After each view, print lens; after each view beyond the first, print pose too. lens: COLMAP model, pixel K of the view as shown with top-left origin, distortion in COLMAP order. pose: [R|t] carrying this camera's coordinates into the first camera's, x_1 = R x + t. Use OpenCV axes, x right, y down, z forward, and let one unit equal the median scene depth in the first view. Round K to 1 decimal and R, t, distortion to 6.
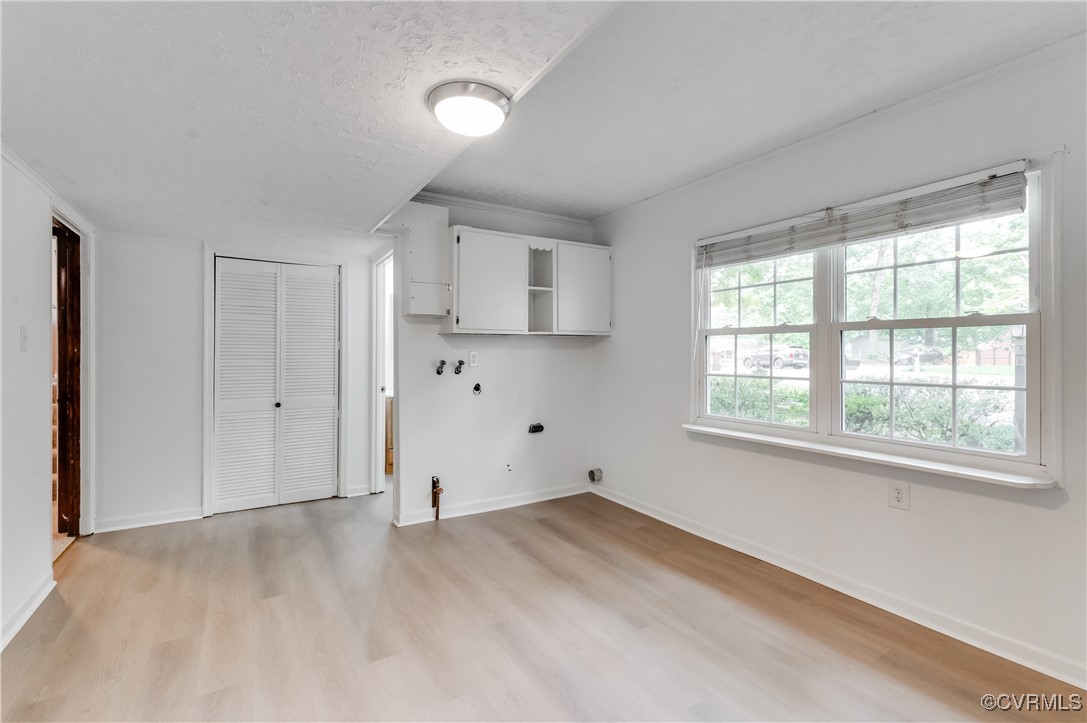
lens RADIAL K [[509.3, 0, 537.1], [0, 509.3, 356.7], [0, 0, 1]] dist [-0.001110, -0.000334]
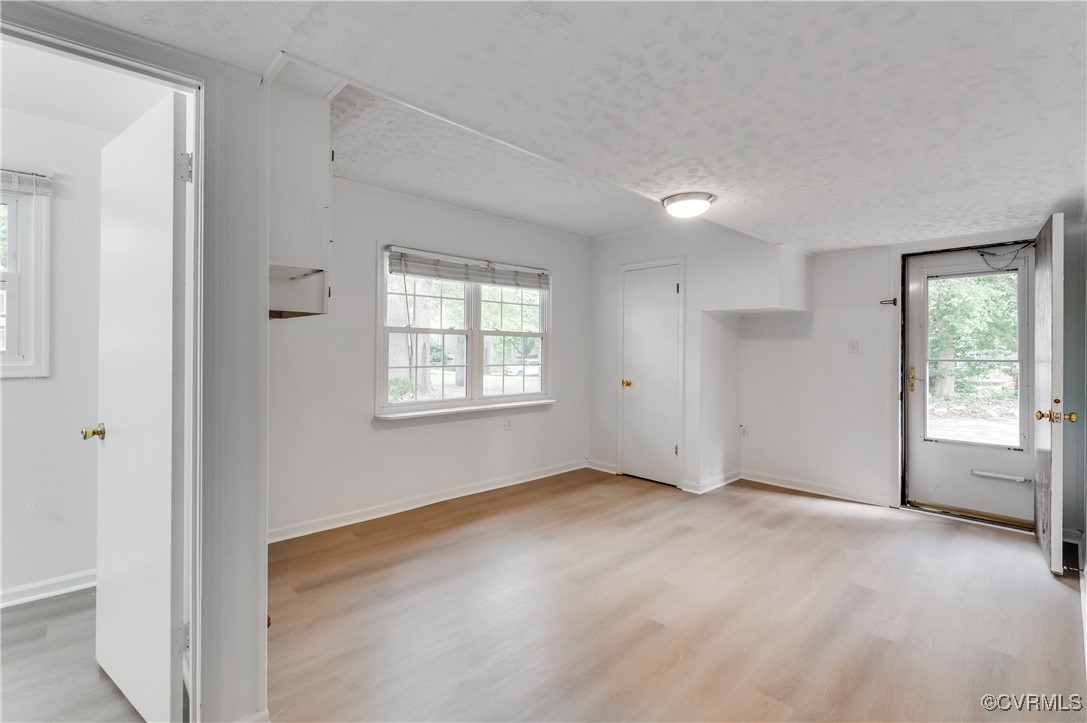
lens RADIAL K [[509.3, 0, 542.8], [0, 509.3, 351.4], [0, 0, 1]] dist [-0.001110, -0.000334]
pose [[-0.251425, 0.000527, 0.967877, -1.003553], [0.005396, 0.999985, 0.000857, 0.001512], [-0.967862, 0.005438, -0.251424, 1.160247]]
